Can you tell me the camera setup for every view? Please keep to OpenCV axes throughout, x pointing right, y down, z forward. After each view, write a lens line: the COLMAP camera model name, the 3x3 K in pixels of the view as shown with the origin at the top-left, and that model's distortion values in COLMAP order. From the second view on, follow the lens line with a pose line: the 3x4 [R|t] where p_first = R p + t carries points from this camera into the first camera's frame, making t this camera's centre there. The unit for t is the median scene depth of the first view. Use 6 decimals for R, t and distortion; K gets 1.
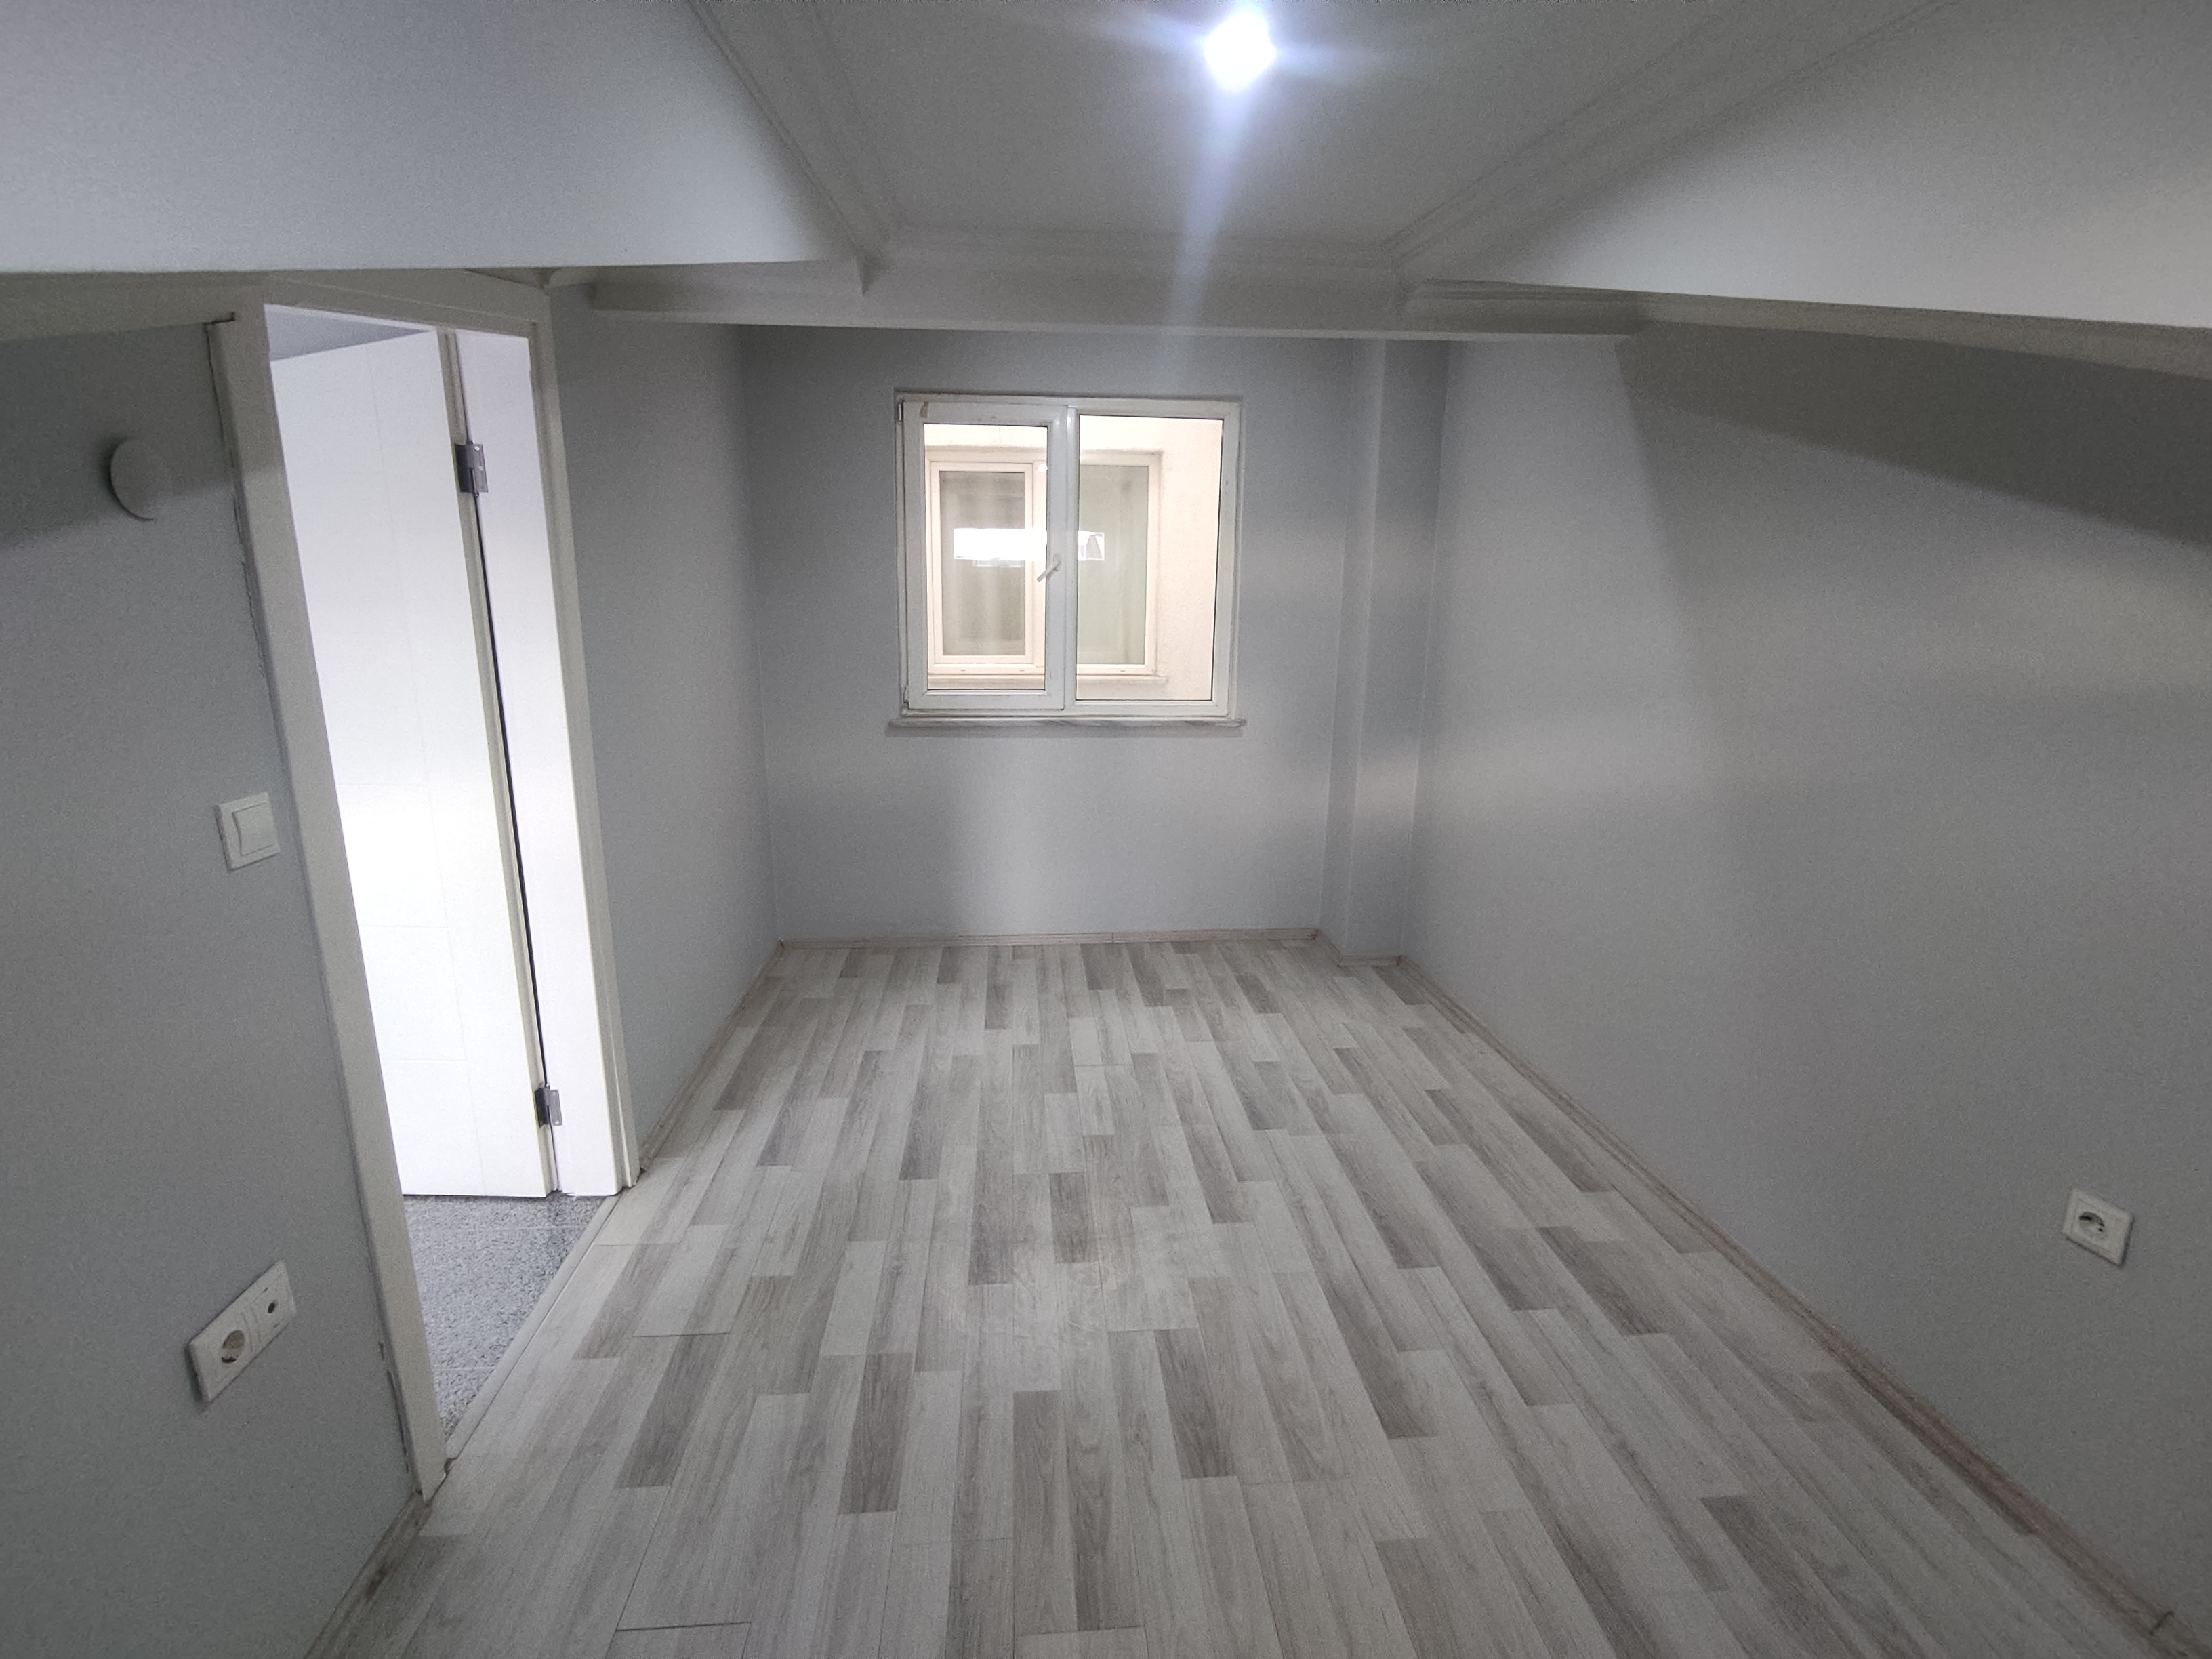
lens RADIAL K [[1005.7, 0, 1095.8], [0, 1005.7, 825.5], [0, 0, 1]] dist [-0.049265, 0.022935]
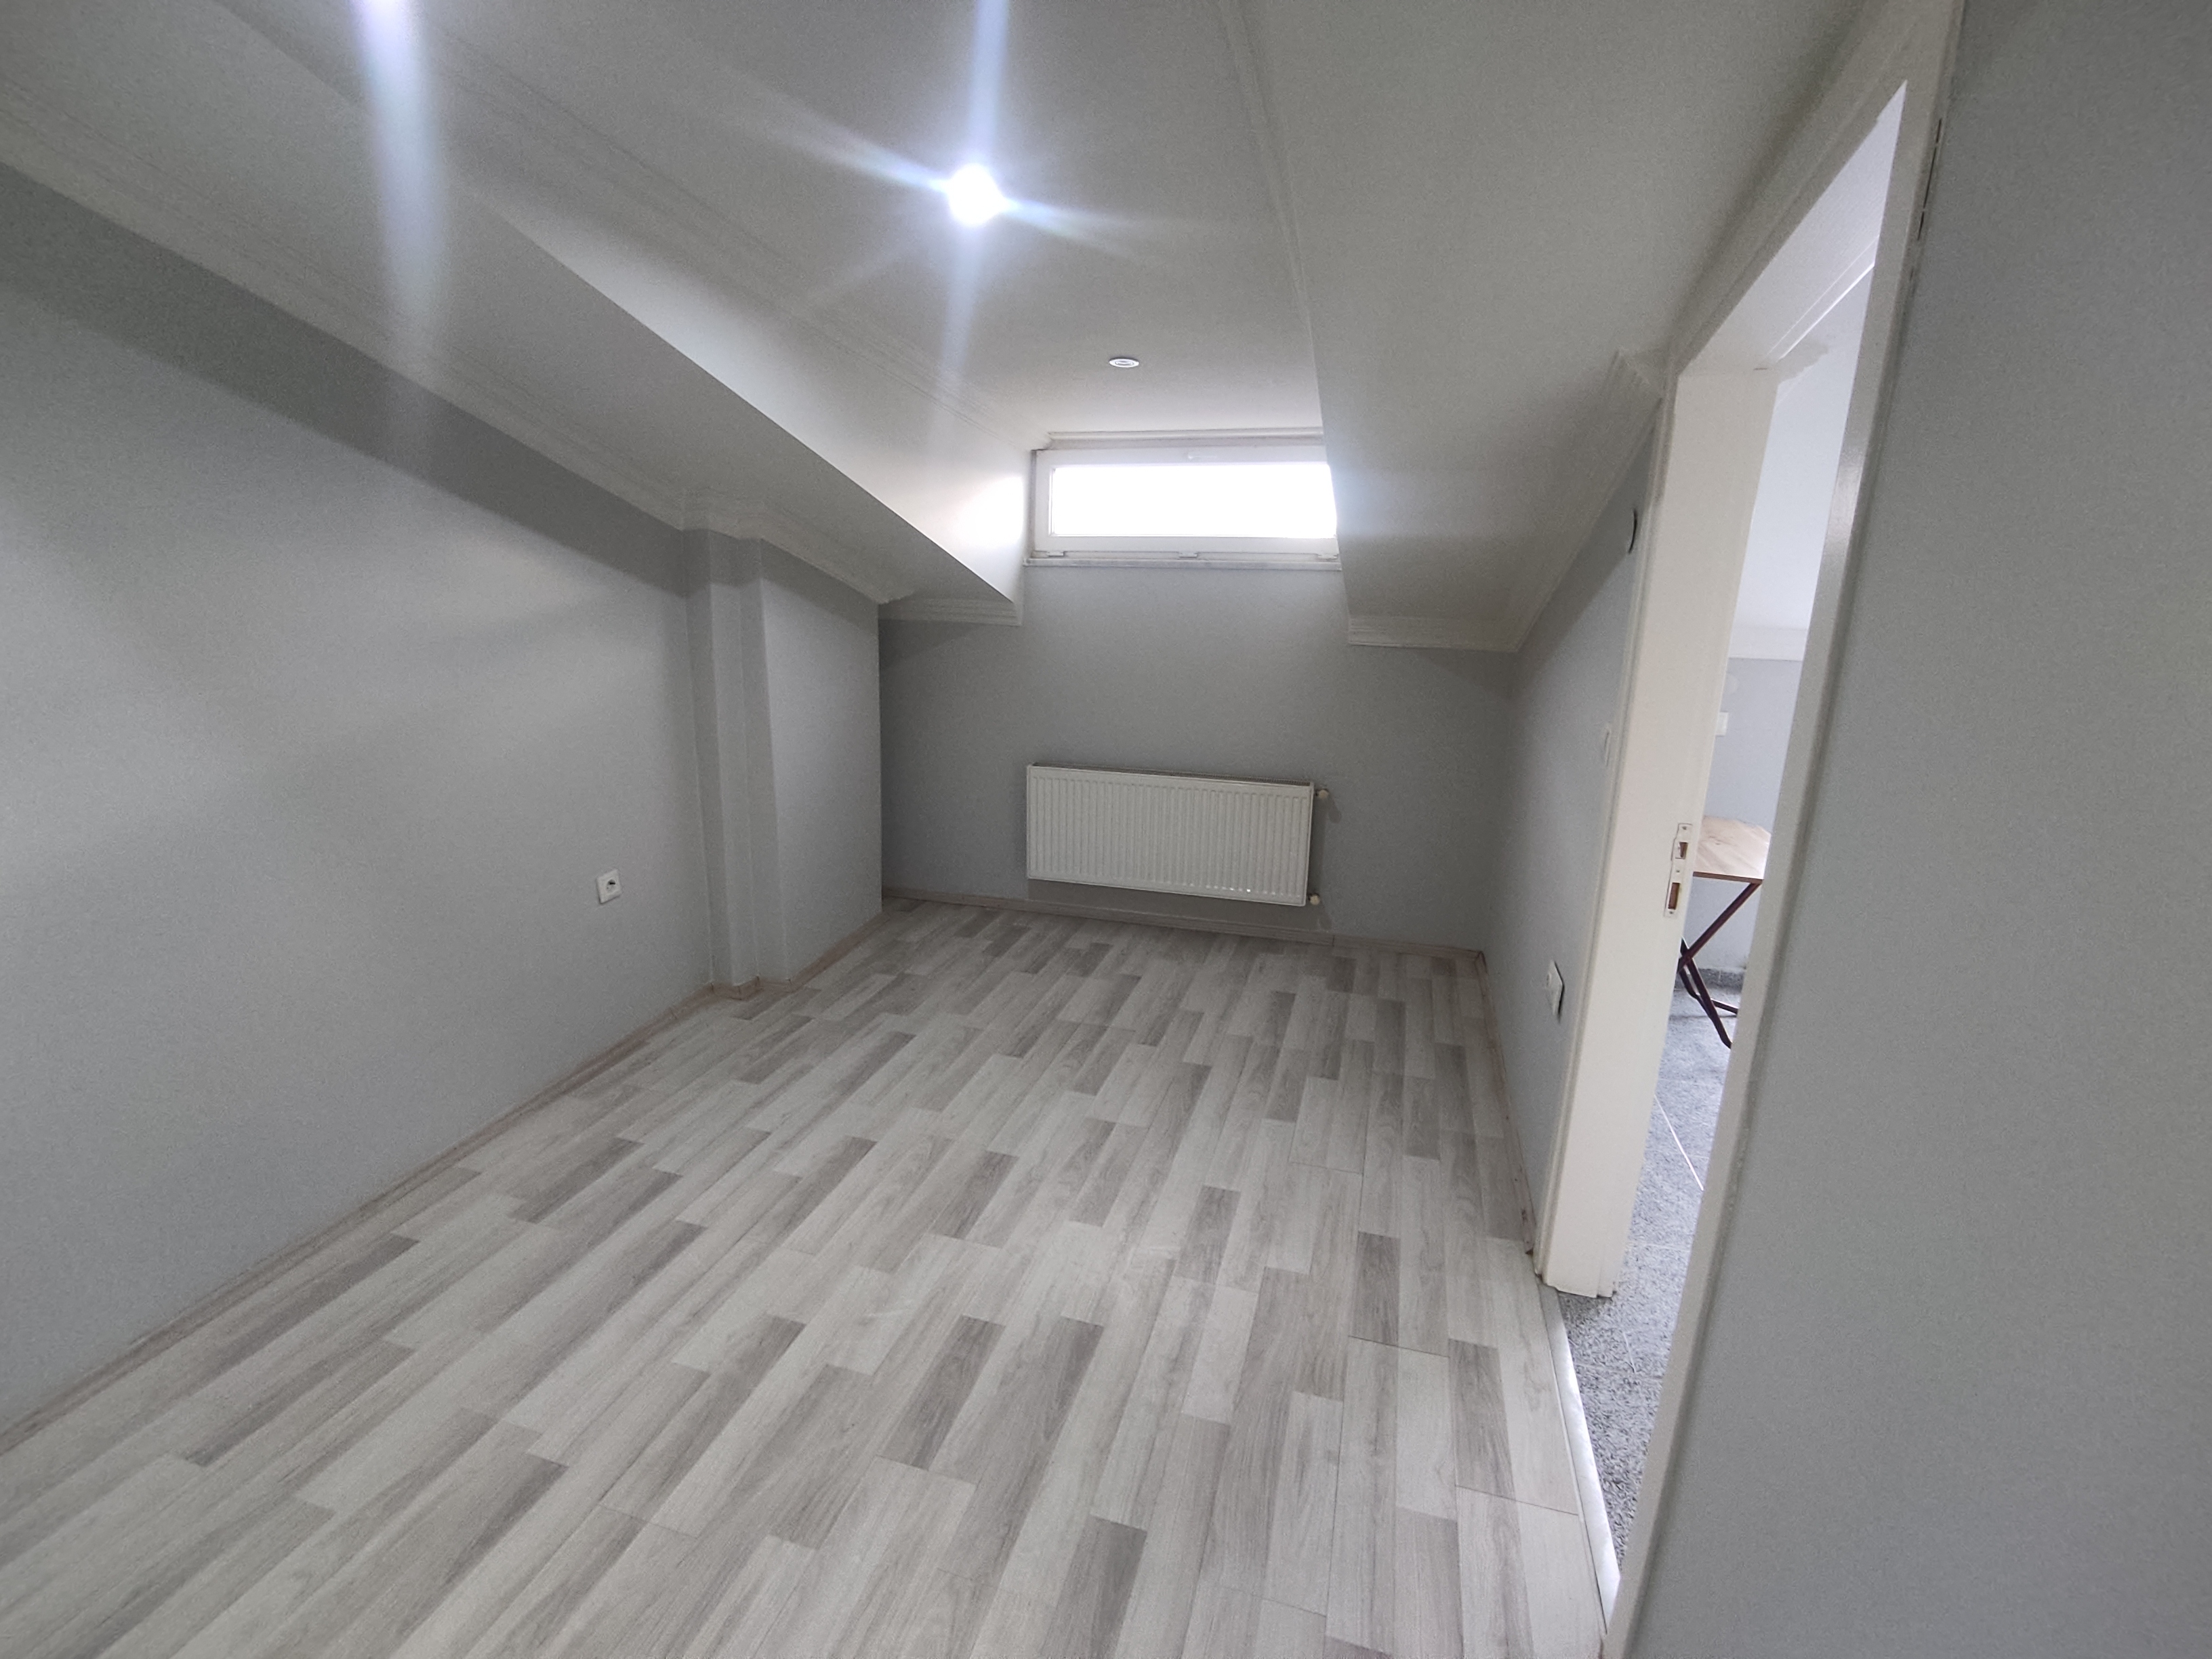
lens RADIAL K [[1005.7, 0, 1095.8], [0, 1005.7, 825.5], [0, 0, 1]] dist [-0.049265, 0.022935]
pose [[-0.930472, -0.117217, 0.347106, -0.389043], [0.055772, 0.891074, 0.450419, -0.377209], [-0.362094, 0.438461, -0.822581, 1.563938]]
